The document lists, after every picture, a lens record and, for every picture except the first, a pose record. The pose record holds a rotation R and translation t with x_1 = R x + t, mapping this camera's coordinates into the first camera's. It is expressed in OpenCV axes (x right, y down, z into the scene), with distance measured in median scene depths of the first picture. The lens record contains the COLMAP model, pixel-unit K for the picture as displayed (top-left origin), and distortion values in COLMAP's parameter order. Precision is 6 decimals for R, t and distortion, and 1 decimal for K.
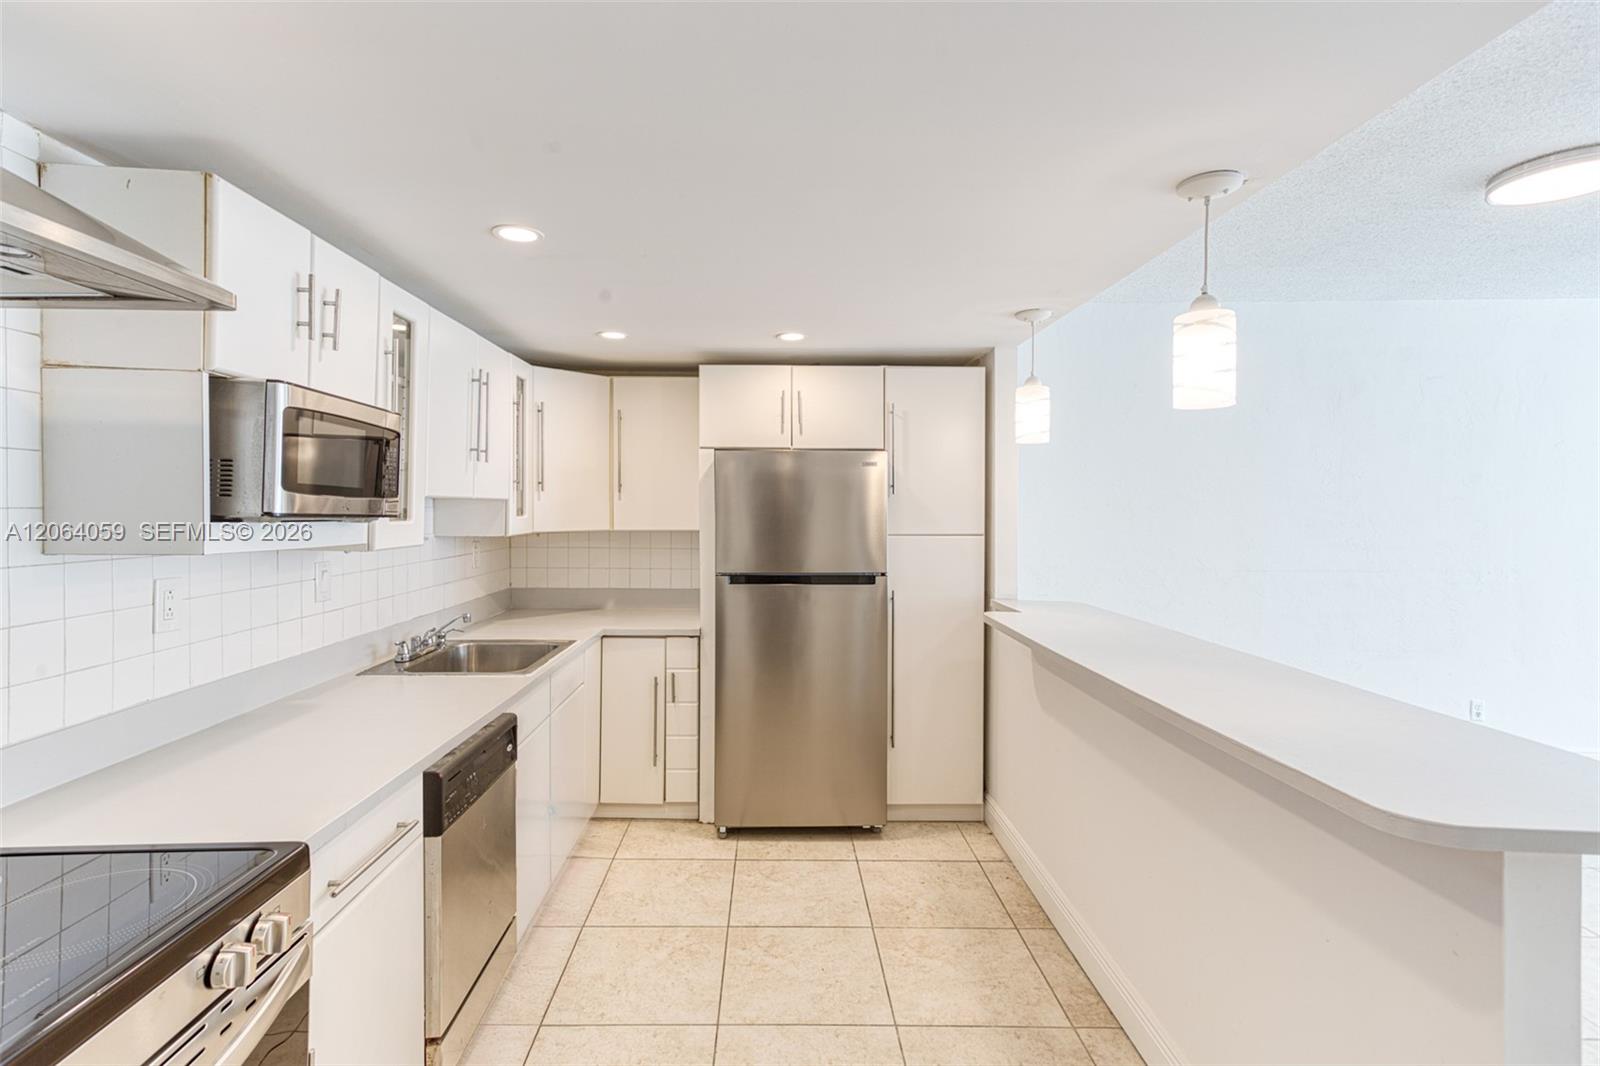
lens RADIAL K [[778.1, 0, 749.7], [0, 778.1, 518.5], [0, 0, 1]] dist [0.020808, 0.001111]
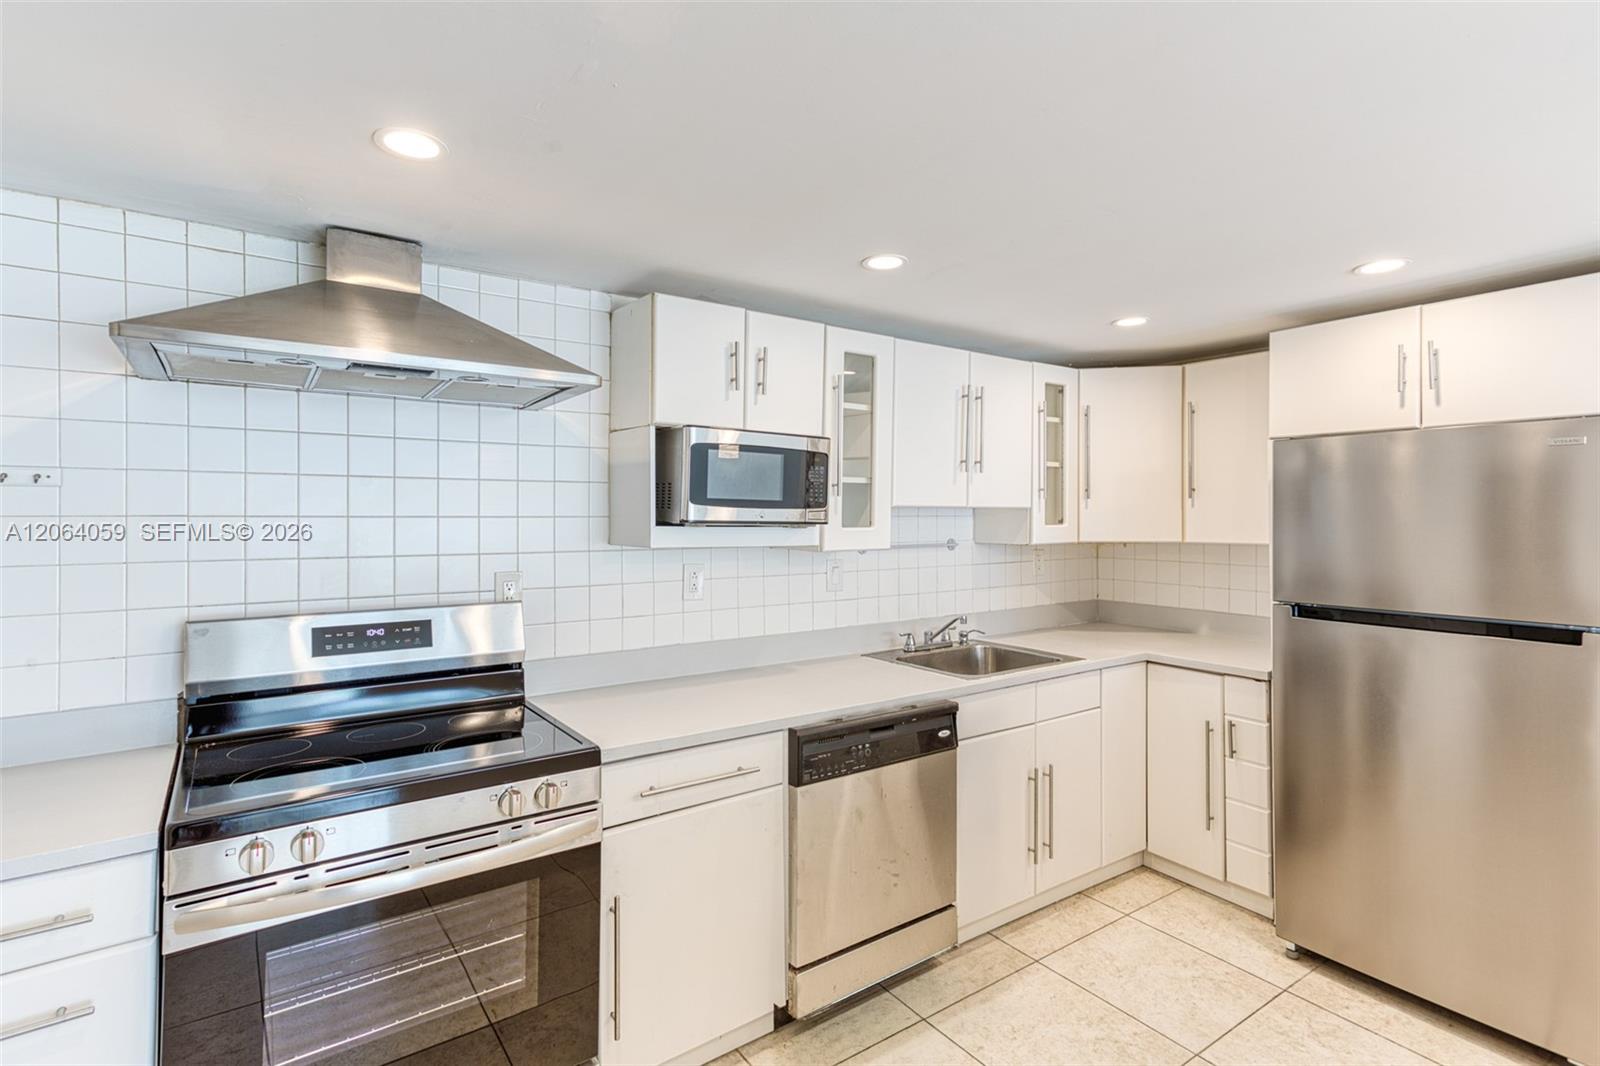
lens RADIAL K [[746.5, 0, 774.0], [0, 746.5, 517.2], [0, 0, 1]] dist [0.015227, 0.012309]
pose [[0.578795, -0.000794, -0.815473, 0.302007], [-0.009974, 0.999918, -0.008053, -0.001511], [0.815412, 0.012795, 0.578739, 0.186561]]
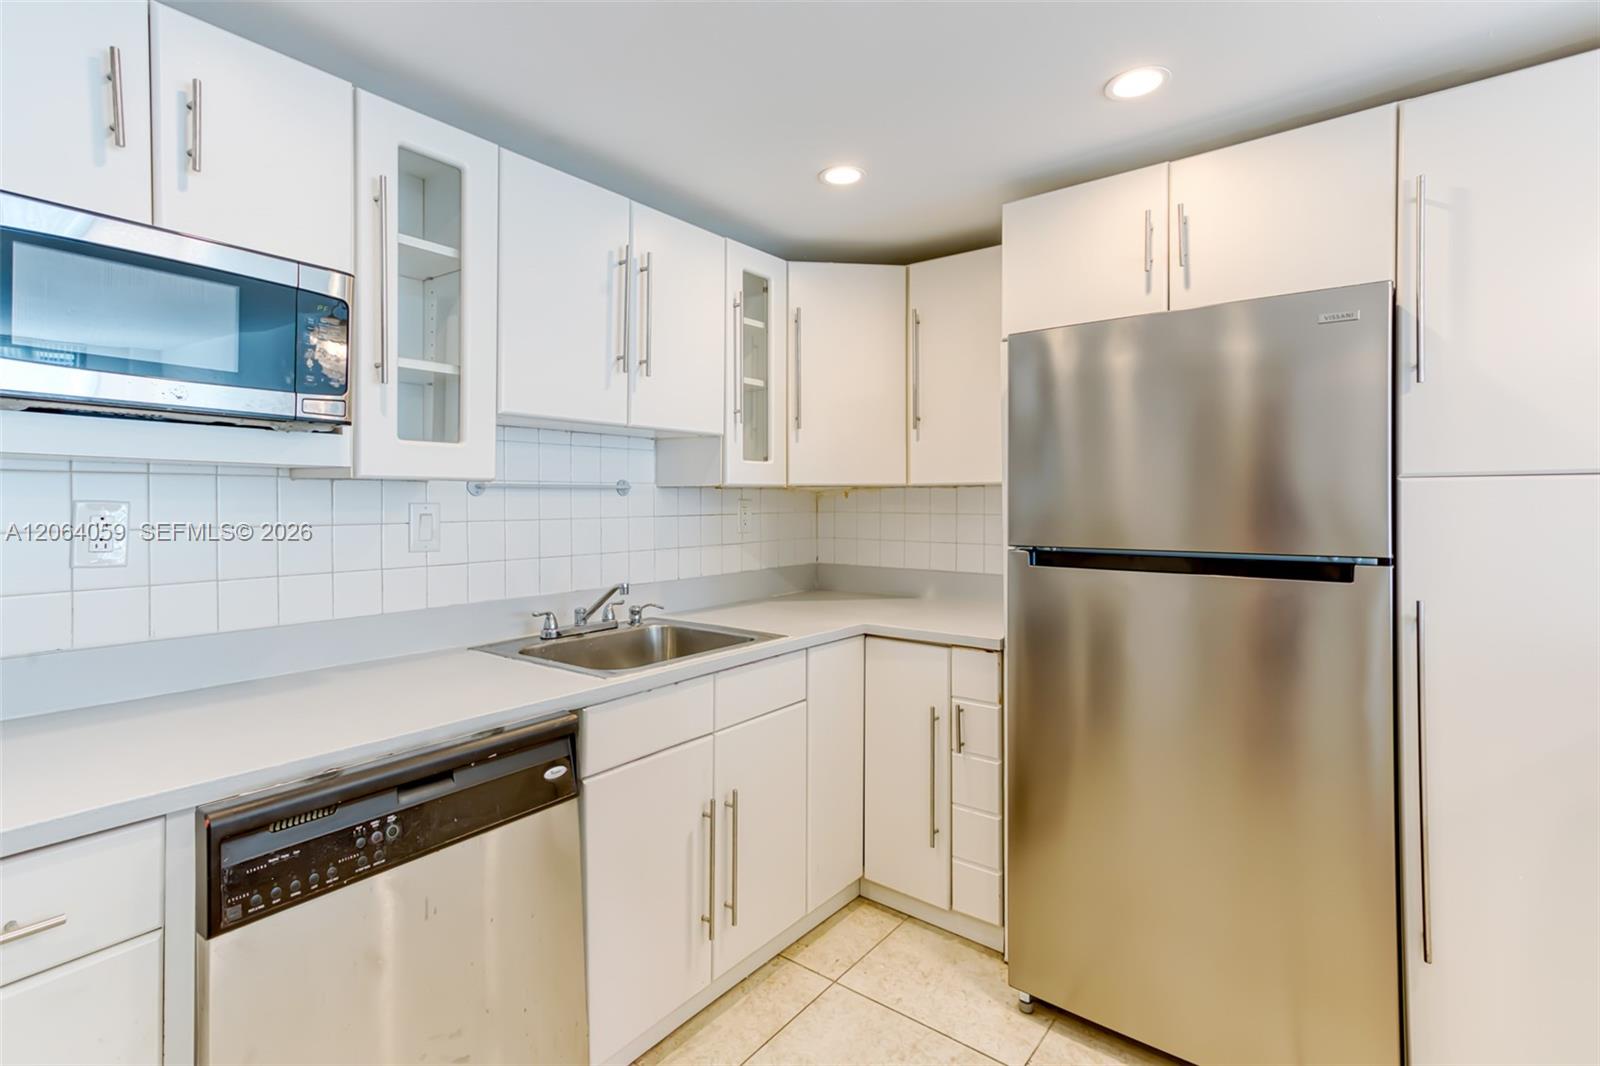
lens RADIAL K [[765.9, 0, 765.3], [0, 765.9, 500.0], [0, 0, 1]] dist [0.017571, 0.001648]
pose [[0.796868, -0.001342, -0.604152, 0.172835], [-0.007757, 0.999892, -0.012454, 0.048409], [0.604103, 0.014611, 0.796772, 0.473302]]
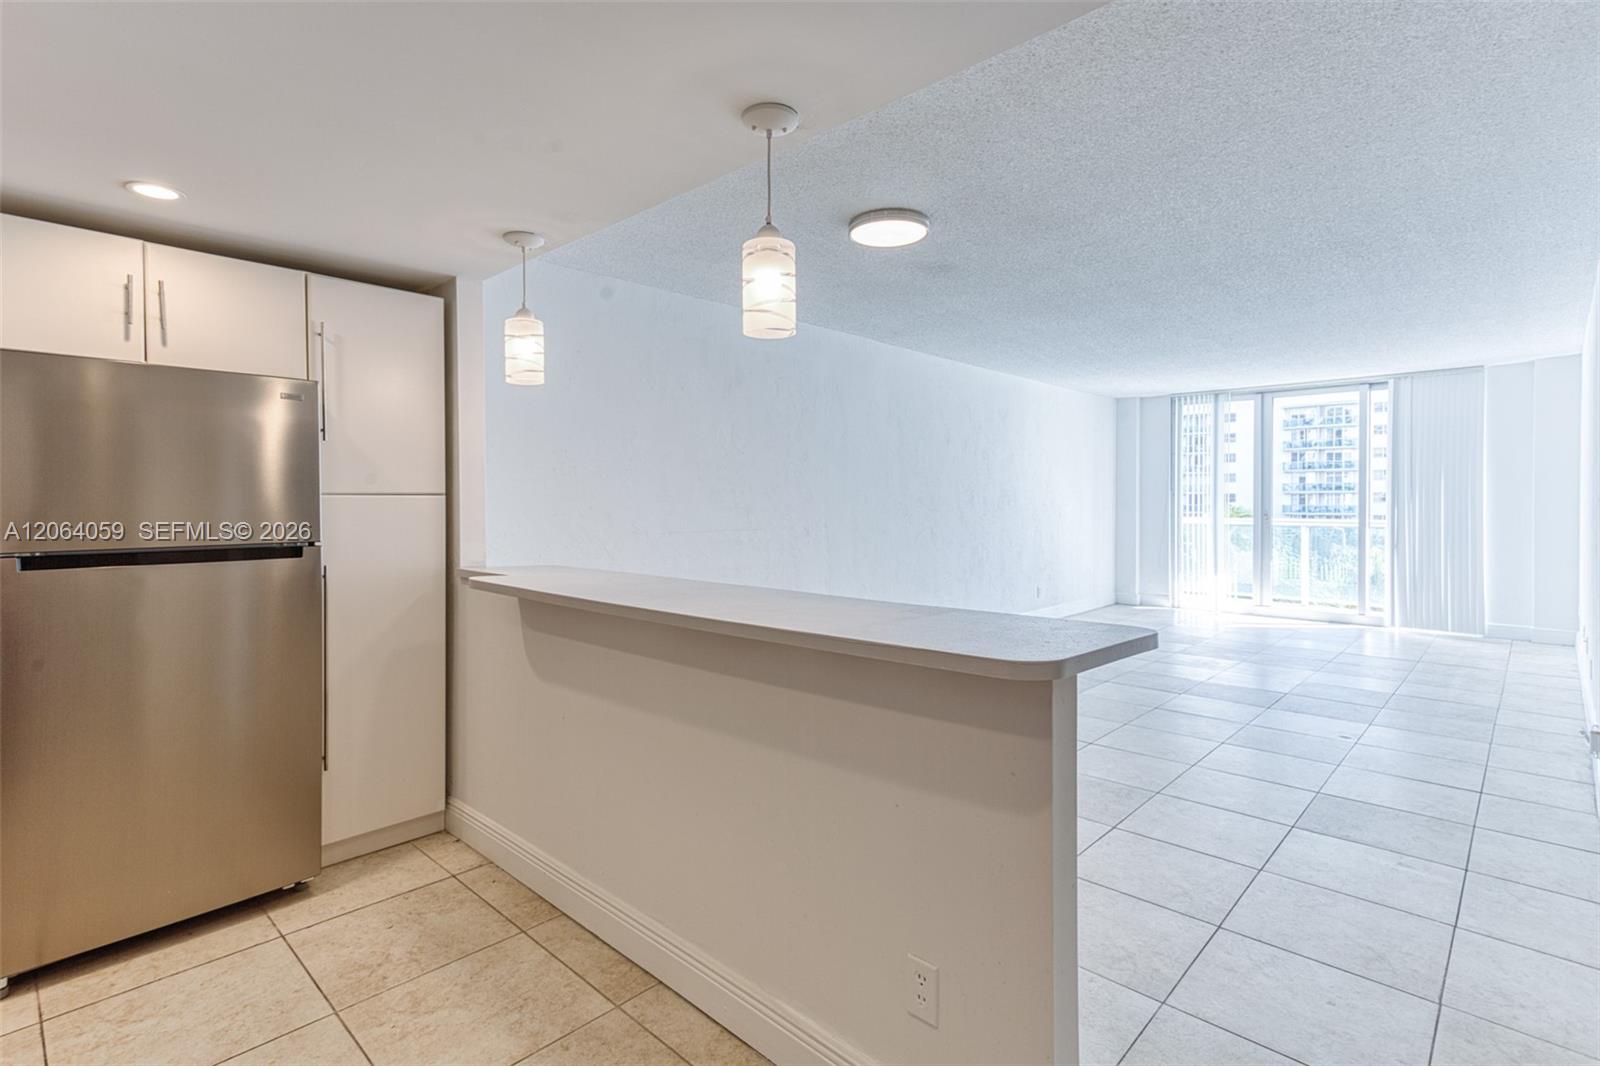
lens RADIAL K [[780.1, 0, 781.6], [0, 780.1, 511.8], [0, 0, 1]] dist [0.020178, 0.000817]
pose [[0.677044, -0.005676, 0.735921, -0.088324], [0.010797, 0.999939, -0.002221, 0.049674], [-0.735864, 0.009449, 0.677064, 0.157060]]
